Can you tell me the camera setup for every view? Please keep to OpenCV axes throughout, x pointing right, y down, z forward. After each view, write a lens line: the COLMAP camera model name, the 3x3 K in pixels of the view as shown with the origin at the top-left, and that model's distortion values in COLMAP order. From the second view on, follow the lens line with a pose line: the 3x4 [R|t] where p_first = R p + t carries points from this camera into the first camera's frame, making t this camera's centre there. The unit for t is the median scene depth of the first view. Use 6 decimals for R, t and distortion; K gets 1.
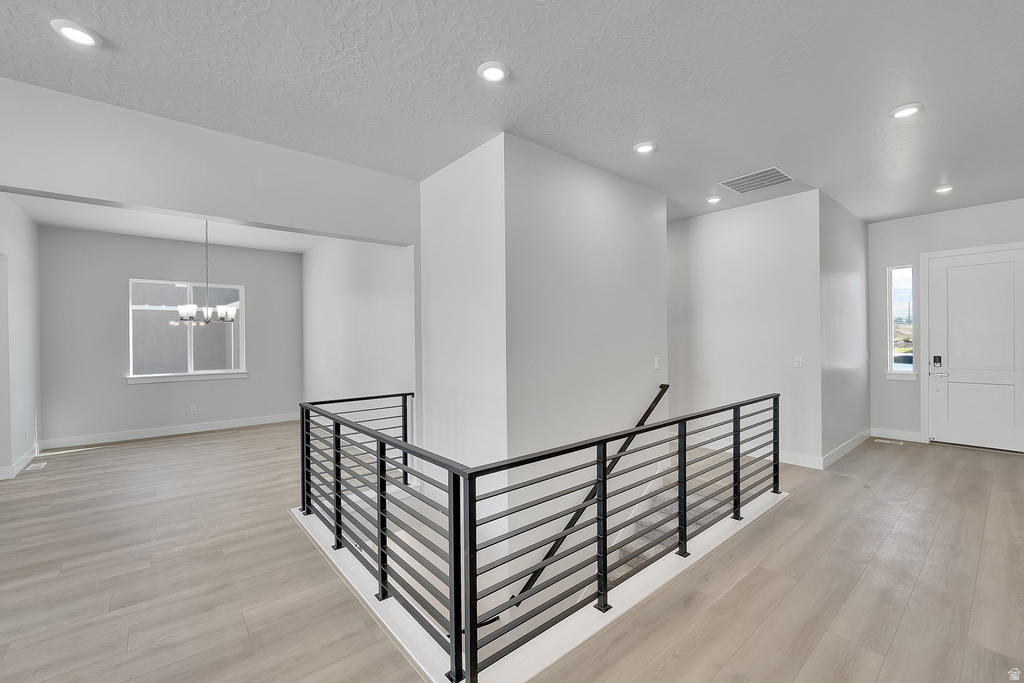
lens RADIAL K [[426.3, 0, 511.3], [0, 426.3, 344.8], [0, 0, 1]] dist [-0.005254, -0.001411]
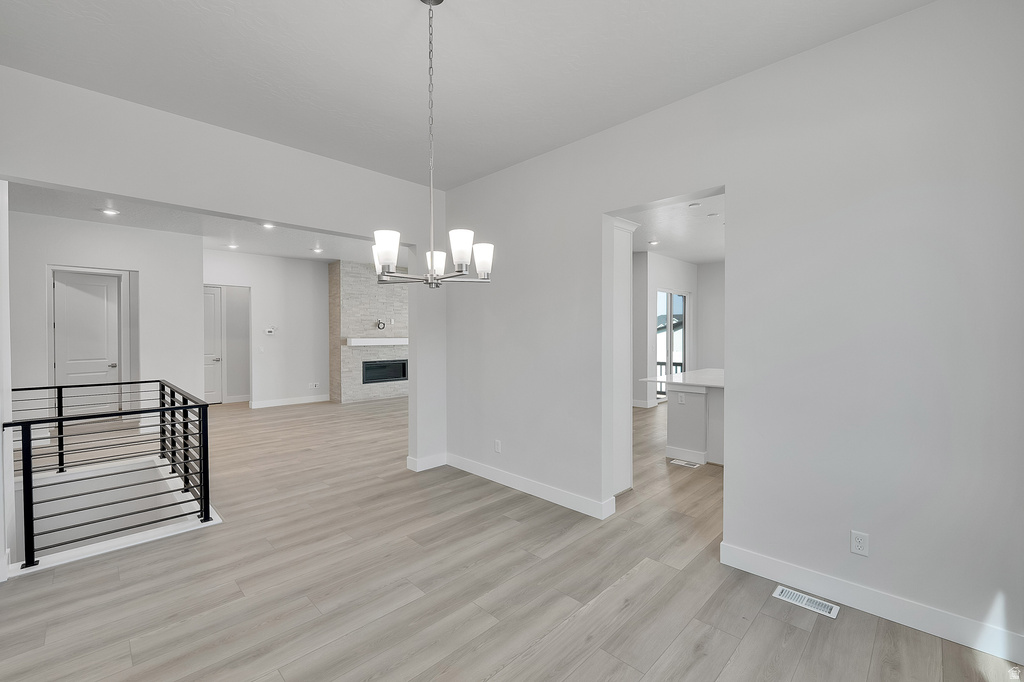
lens RADIAL K [[426.3, 0, 514.8], [0, 426.3, 338.1], [0, 0, 1]] dist [-0.005254, -0.001411]
pose [[-0.995248, 0.010249, -0.096835, -1.312302], [0.008878, 0.999854, 0.014580, -0.009801], [0.096970, 0.013651, -0.995194, 2.430722]]
